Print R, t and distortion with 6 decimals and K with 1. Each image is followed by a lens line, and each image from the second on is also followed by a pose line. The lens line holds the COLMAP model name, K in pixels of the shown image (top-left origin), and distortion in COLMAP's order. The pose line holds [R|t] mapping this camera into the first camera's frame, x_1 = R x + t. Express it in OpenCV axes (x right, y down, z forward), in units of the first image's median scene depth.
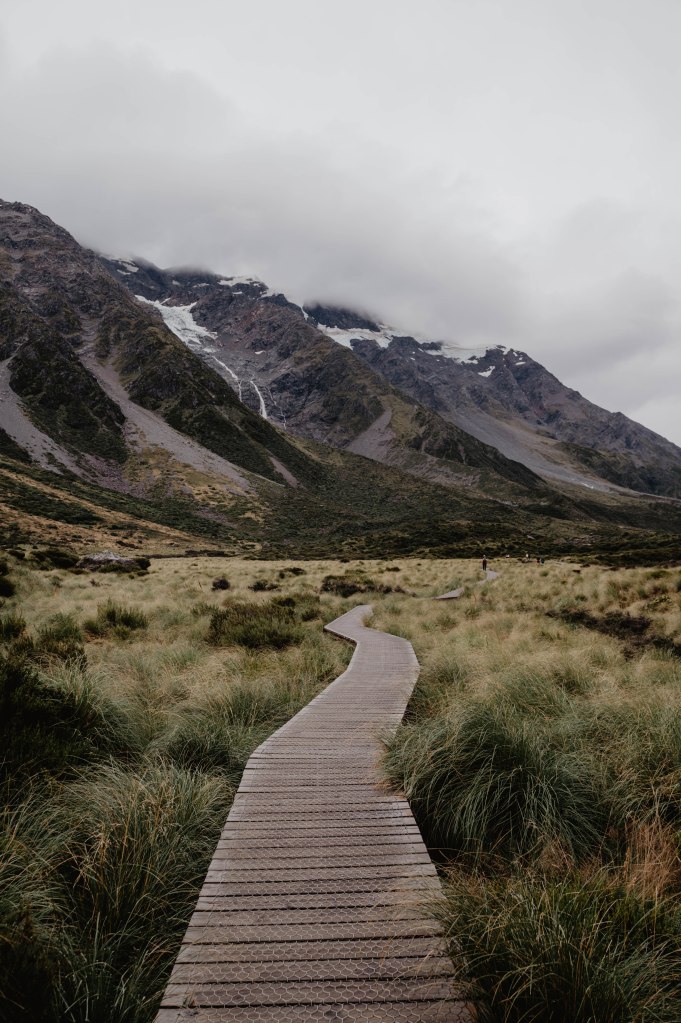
lens RADIAL K [[955.8, 0, 339.1], [0, 955.8, 512.0], [0, 0, 1]] dist [-0.005383, 0.000000]
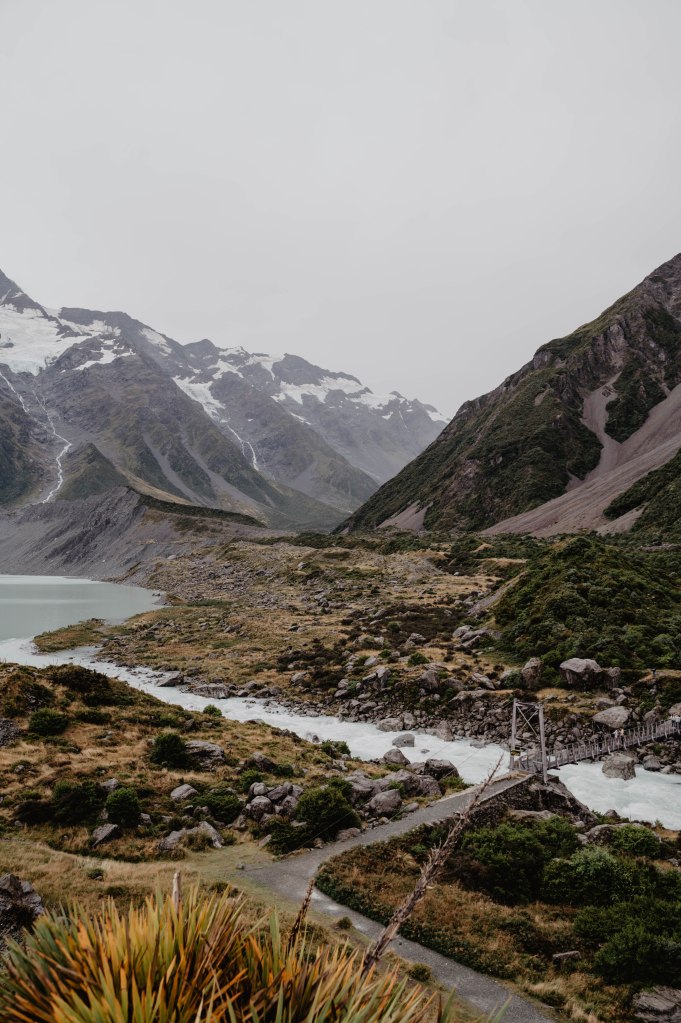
lens RADIAL K [[955.8, 0, 341.0], [0, 955.8, 510.1], [0, 0, 1]] dist [-0.005383, 0.000000]
pose [[0.998180, 0.029933, 0.052352, 0.000752], [-0.031449, 0.999102, 0.028381, -0.057714], [-0.051456, -0.029976, 0.998225, -0.972270]]
